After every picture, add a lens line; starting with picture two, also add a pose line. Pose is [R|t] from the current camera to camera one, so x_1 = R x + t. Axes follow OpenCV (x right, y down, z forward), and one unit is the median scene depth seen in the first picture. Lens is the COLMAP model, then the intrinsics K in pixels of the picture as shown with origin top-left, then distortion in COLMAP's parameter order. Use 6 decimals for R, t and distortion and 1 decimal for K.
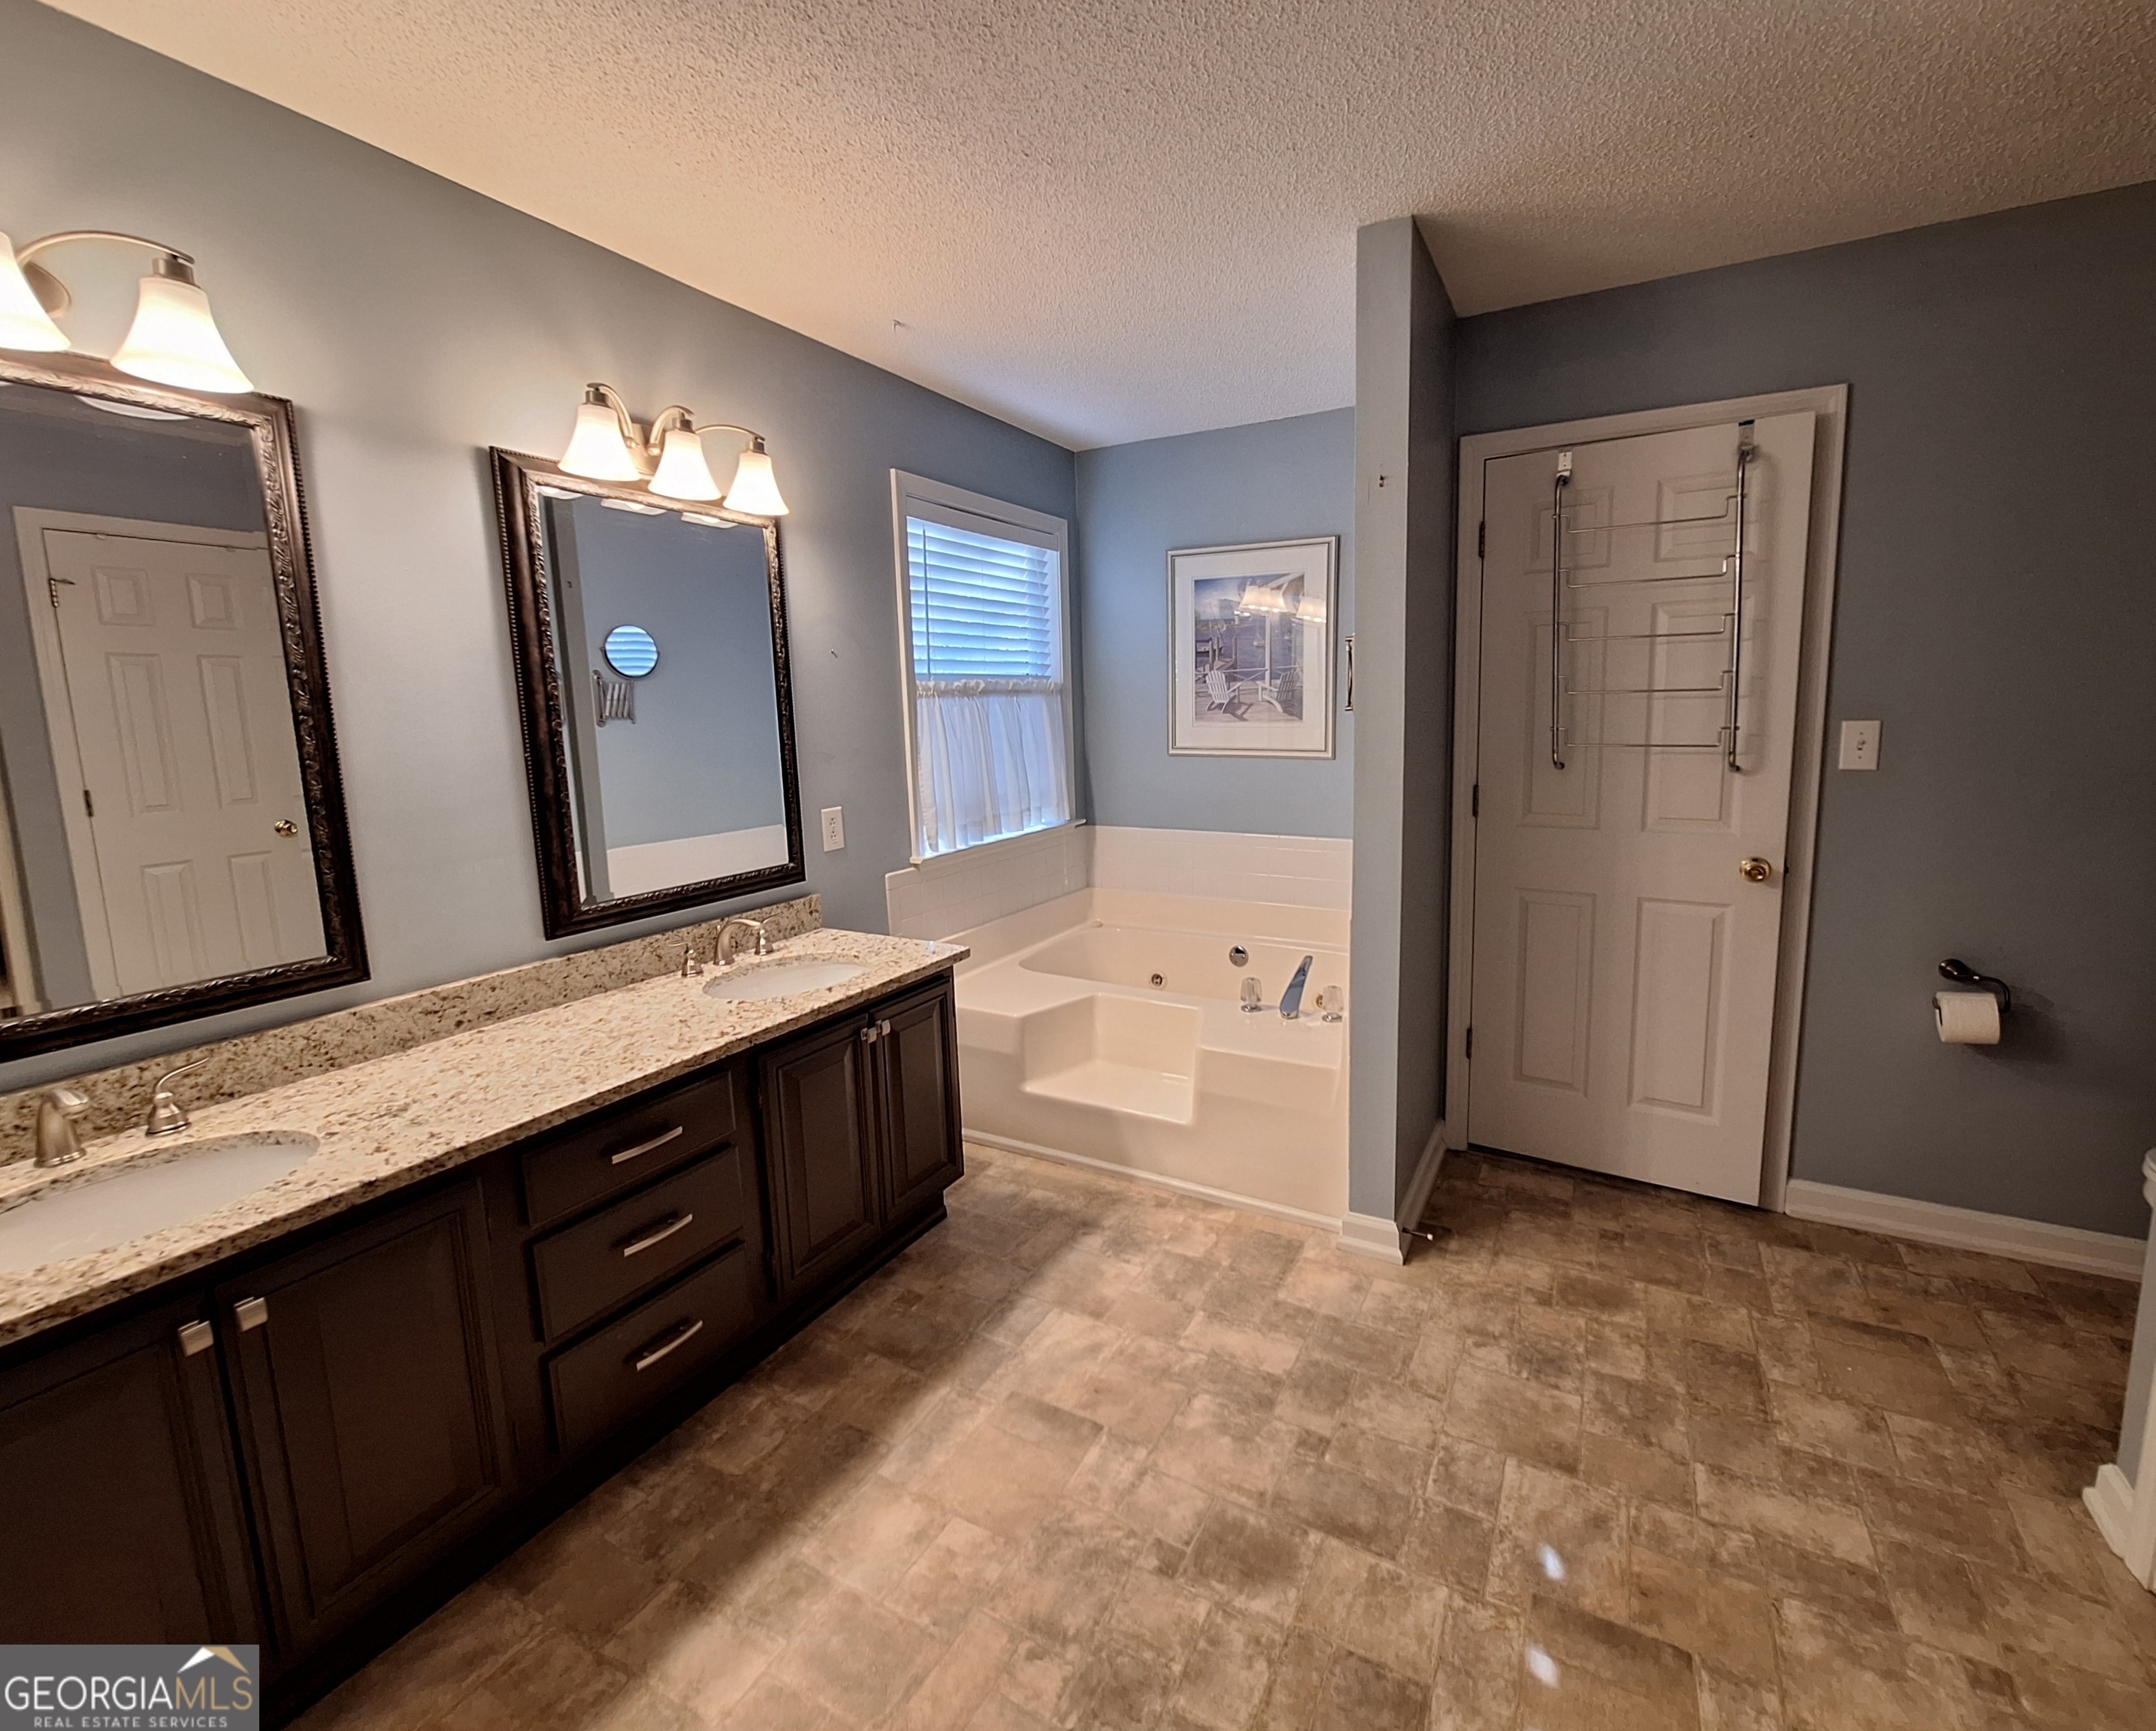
lens RADIAL K [[938.7, 0, 1139.5], [0, 938.7, 826.6], [0, 0, 1]] dist [0.000265, 0.003639]
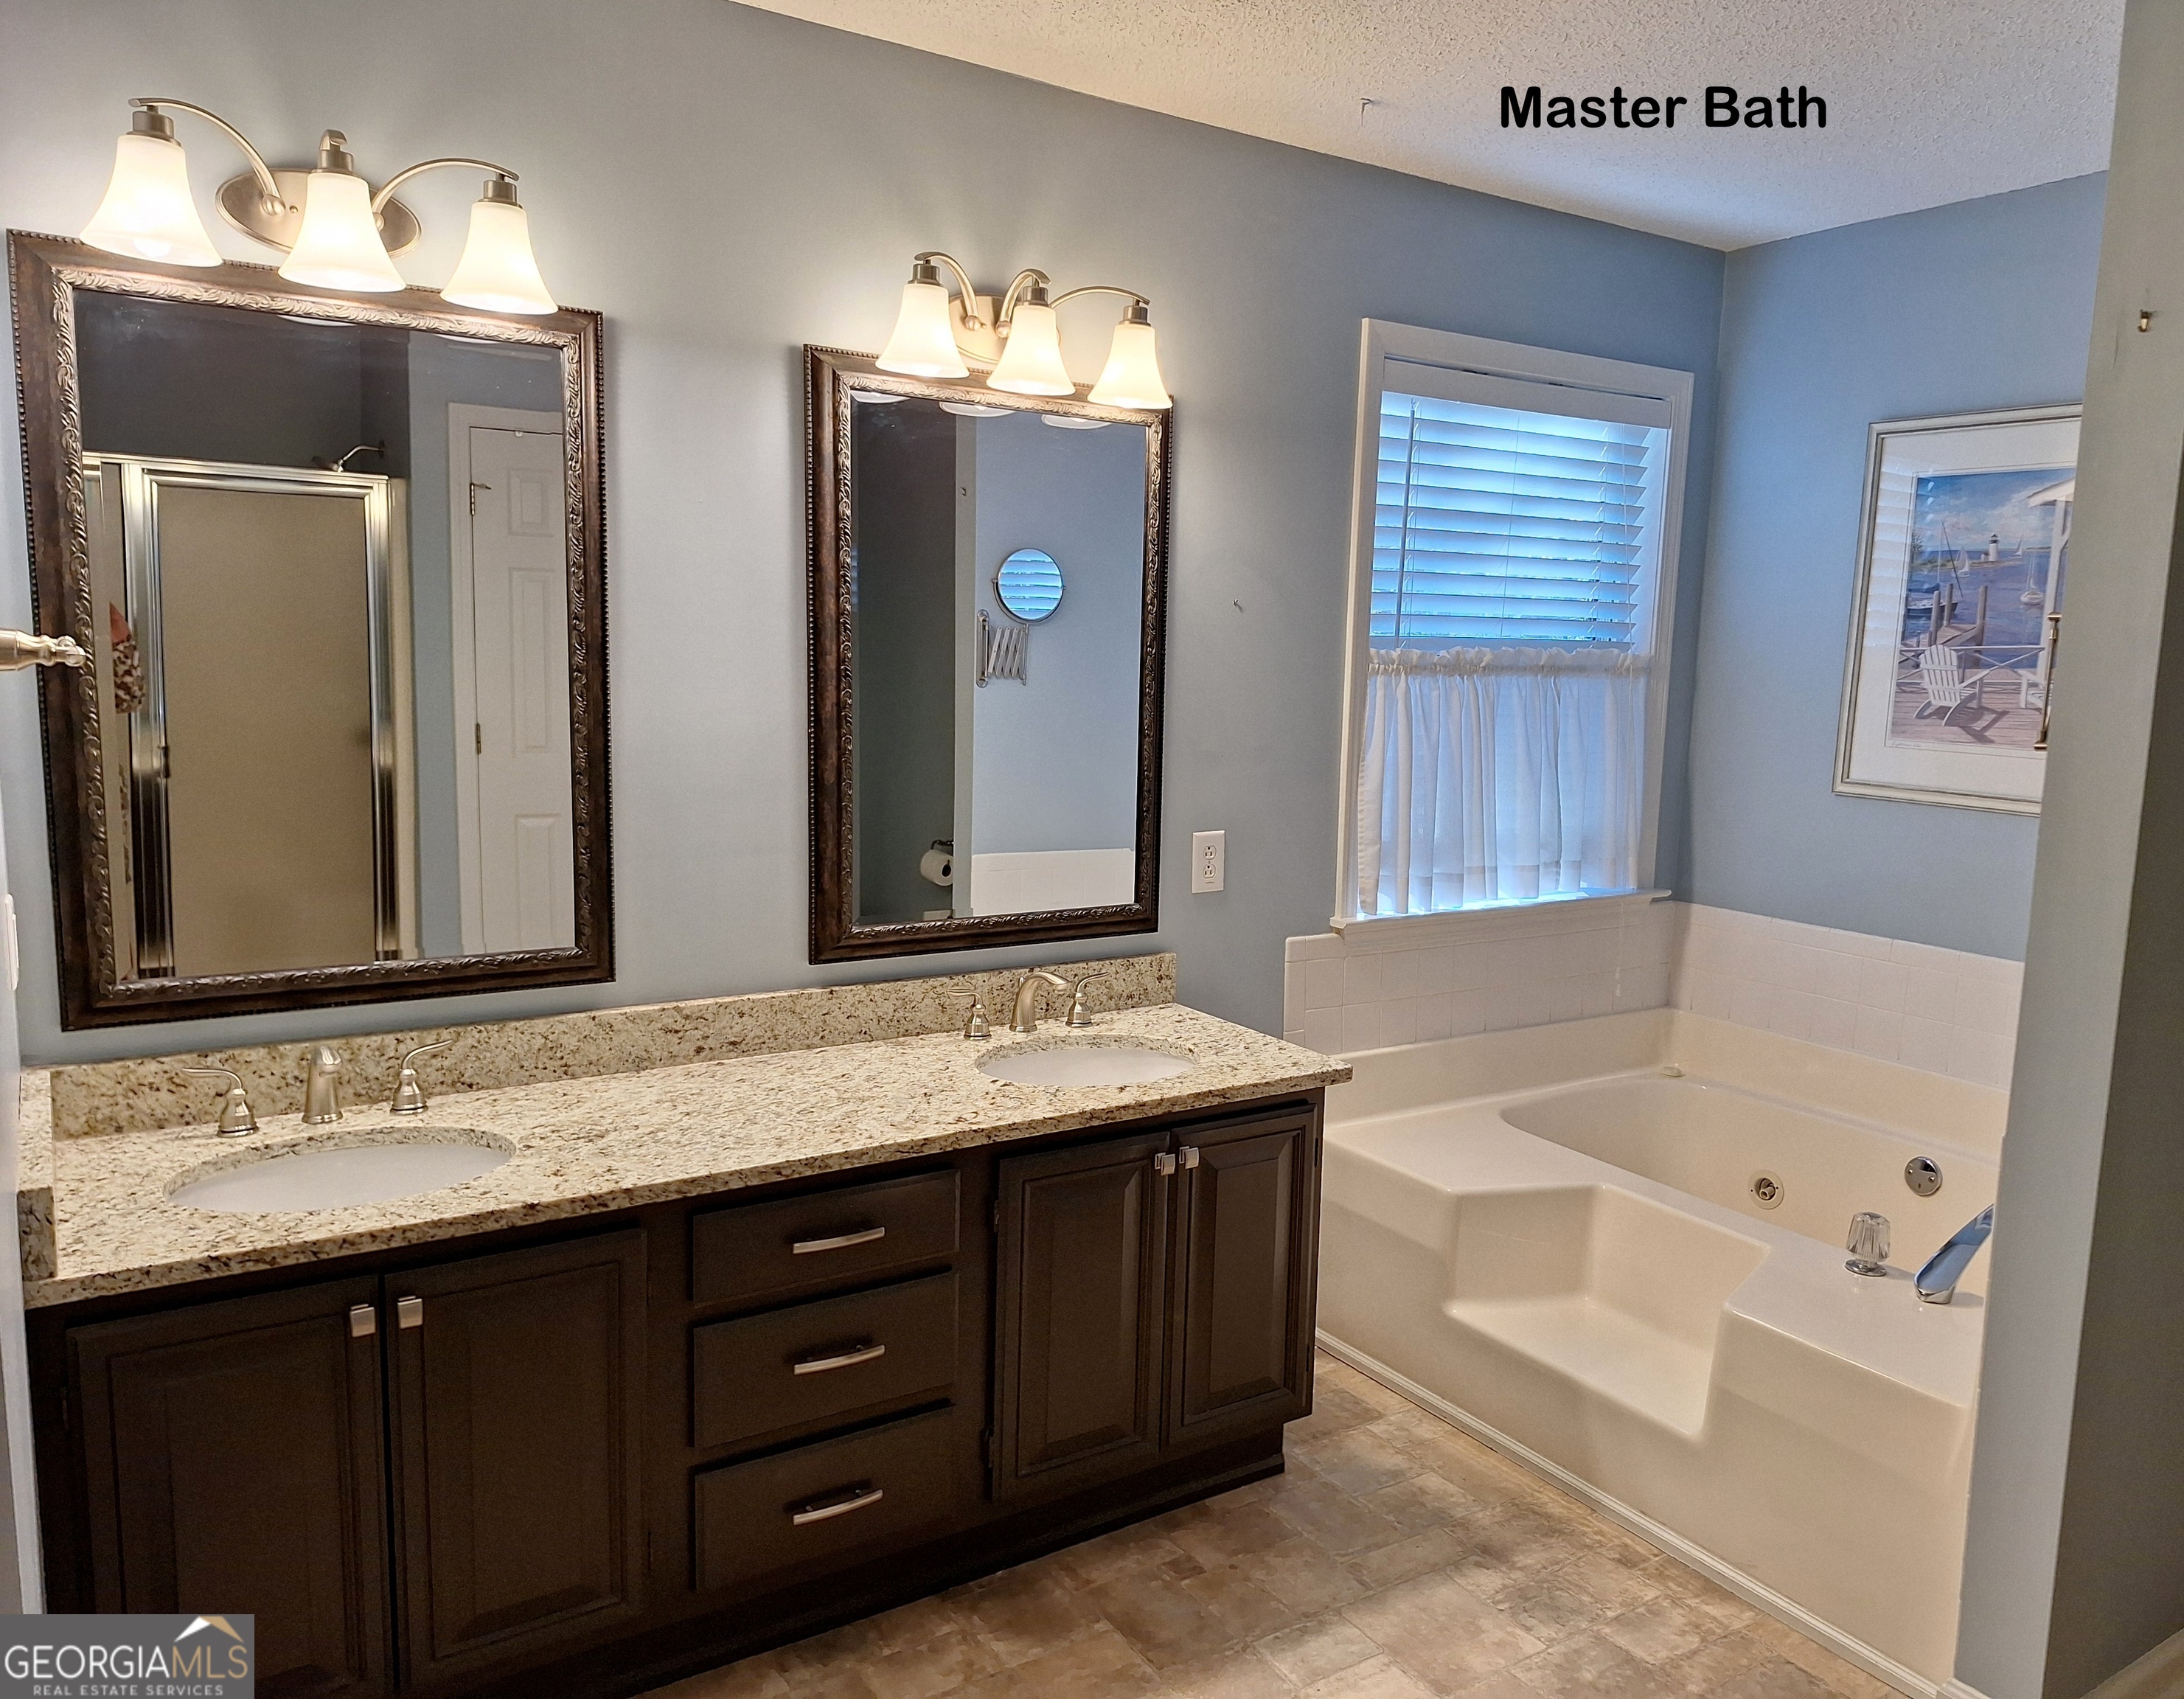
lens RADIAL K [[1596.6, 0, 1158.8], [0, 1596.6, 855.1], [0, 0, 1]] dist [0.145840, -0.209146]
pose [[0.879630, 0.107828, -0.463276, 0.235223], [-0.109974, 0.993680, 0.022471, -0.031983], [0.462771, 0.031182, 0.885929, -0.065175]]
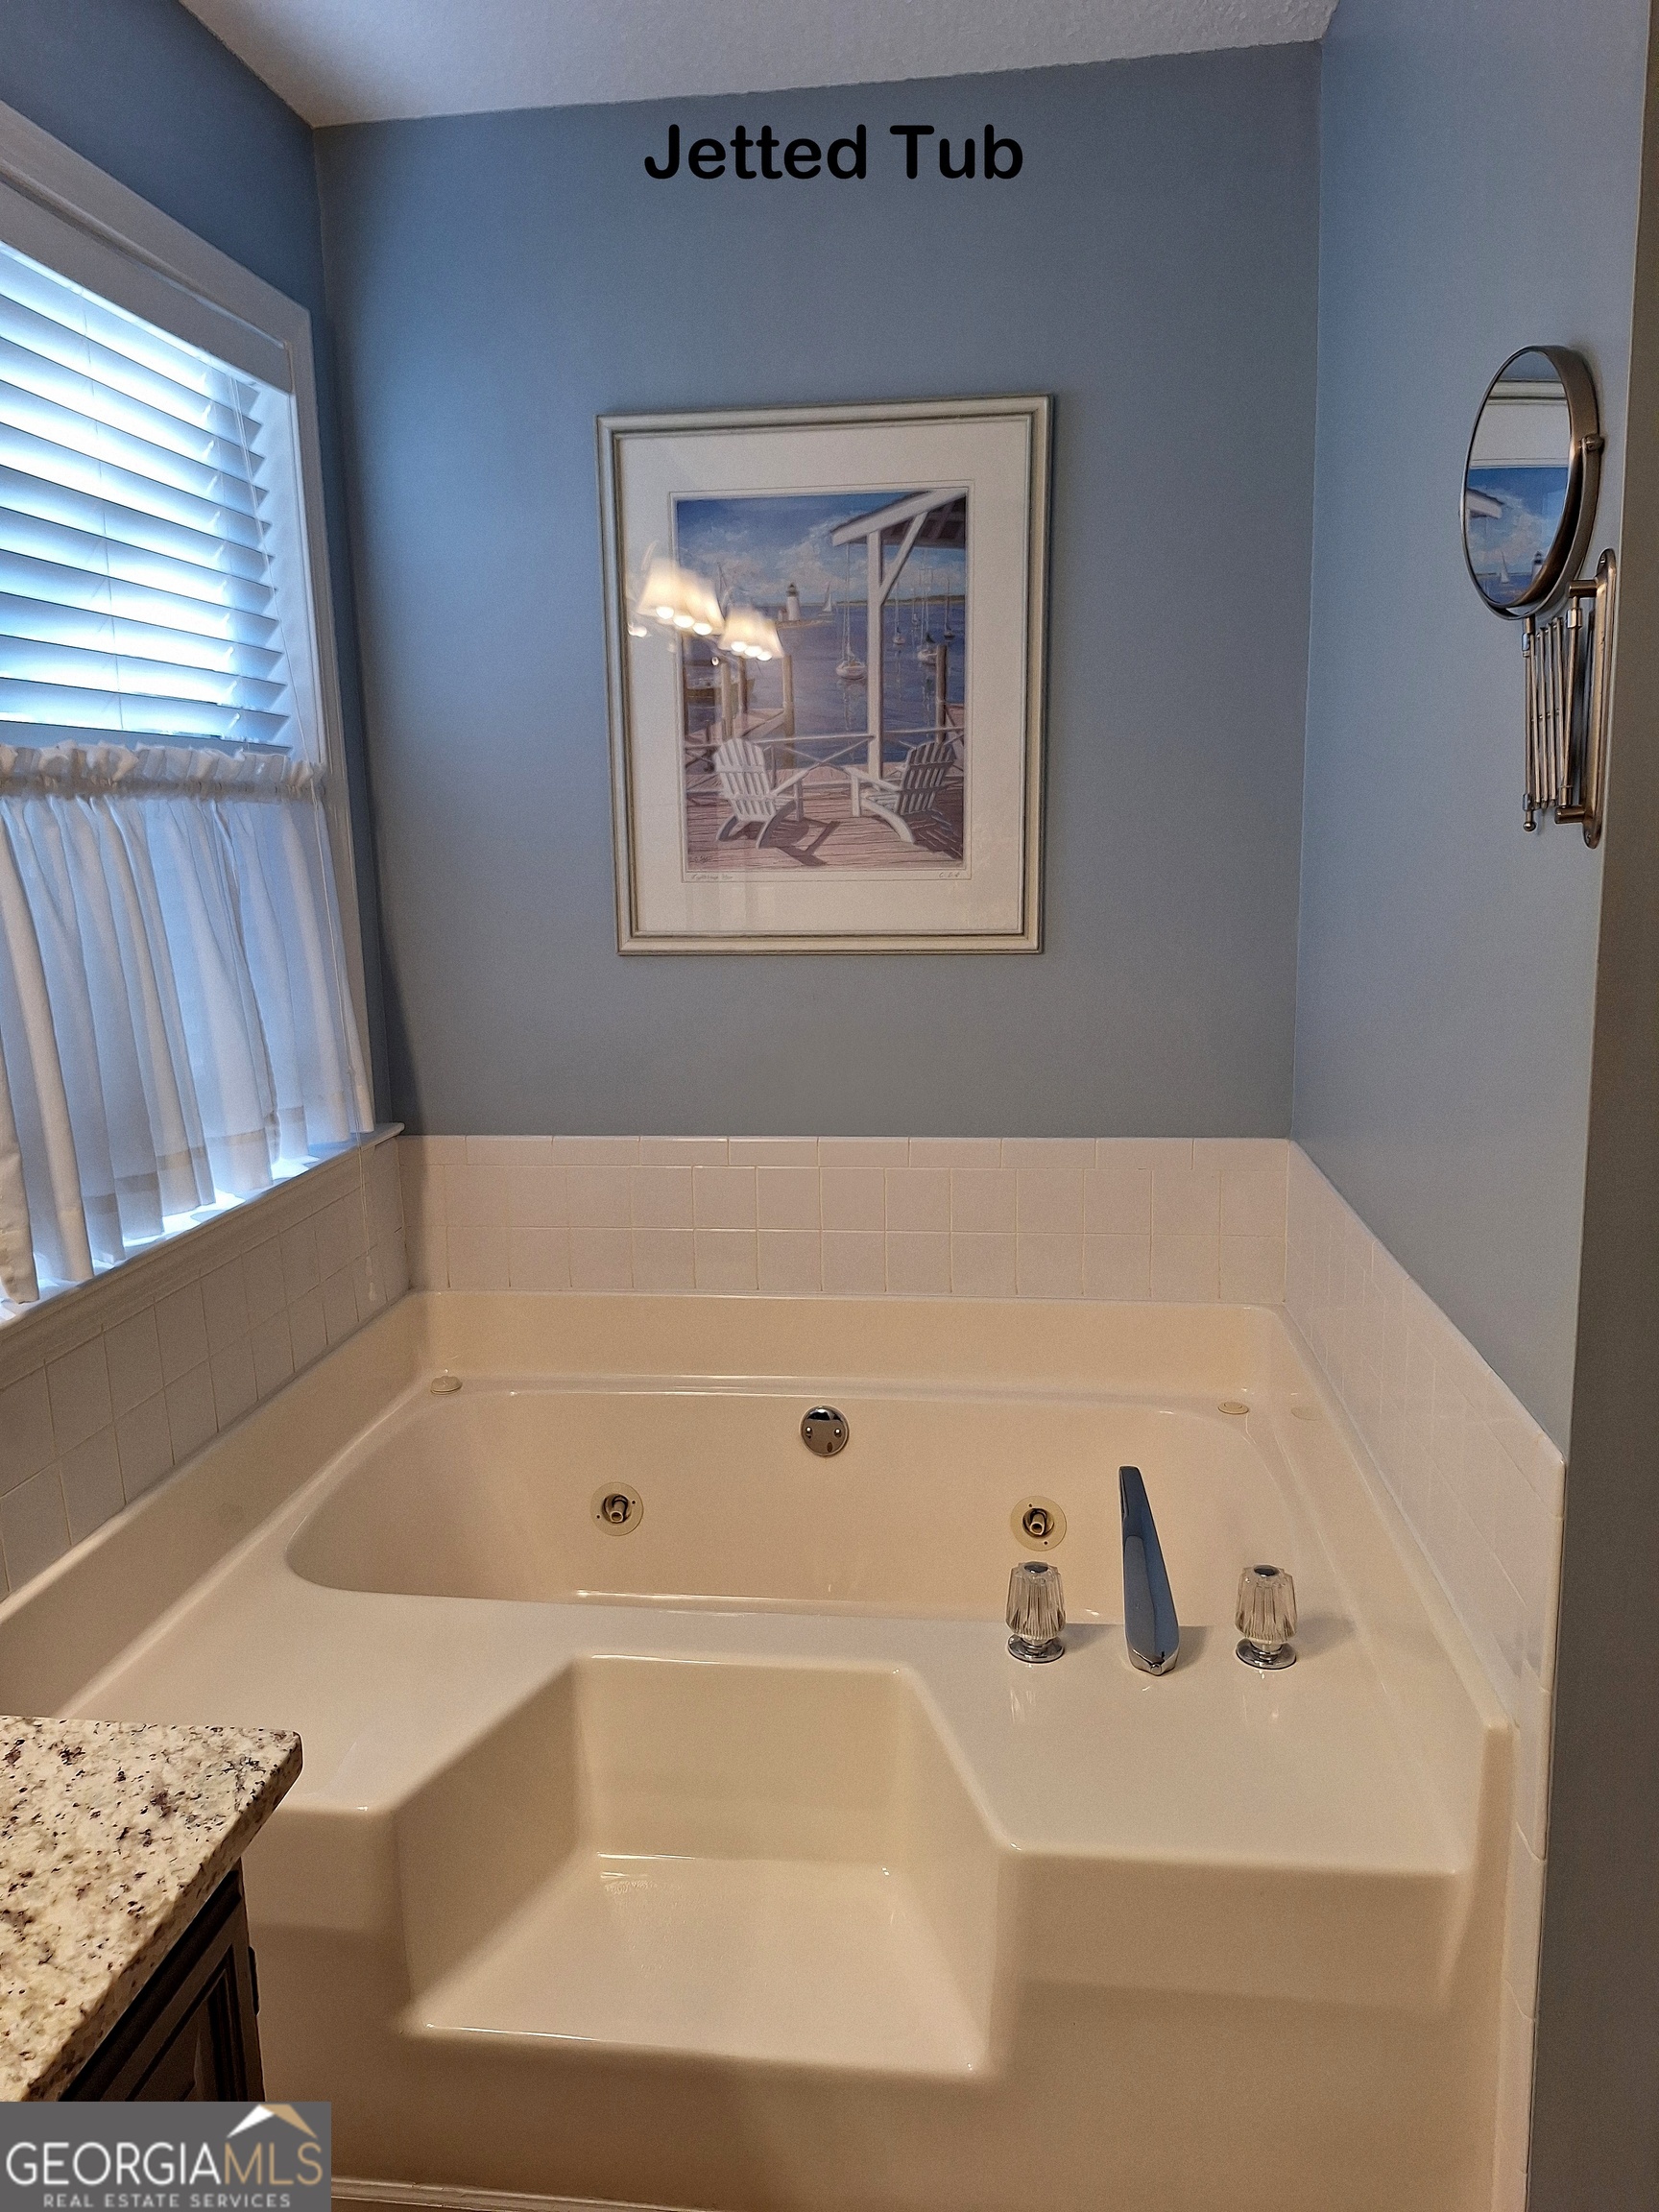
lens RADIAL K [[1551.1, 0, 830.0], [0, 1551.1, 1114.6], [0, 0, 1]] dist [0.091594, -0.115514]
pose [[0.939495, -0.065909, 0.336162, -0.204785], [0.051174, 0.997308, 0.052516, -0.069211], [-0.338718, -0.032135, 0.940339, 0.624897]]
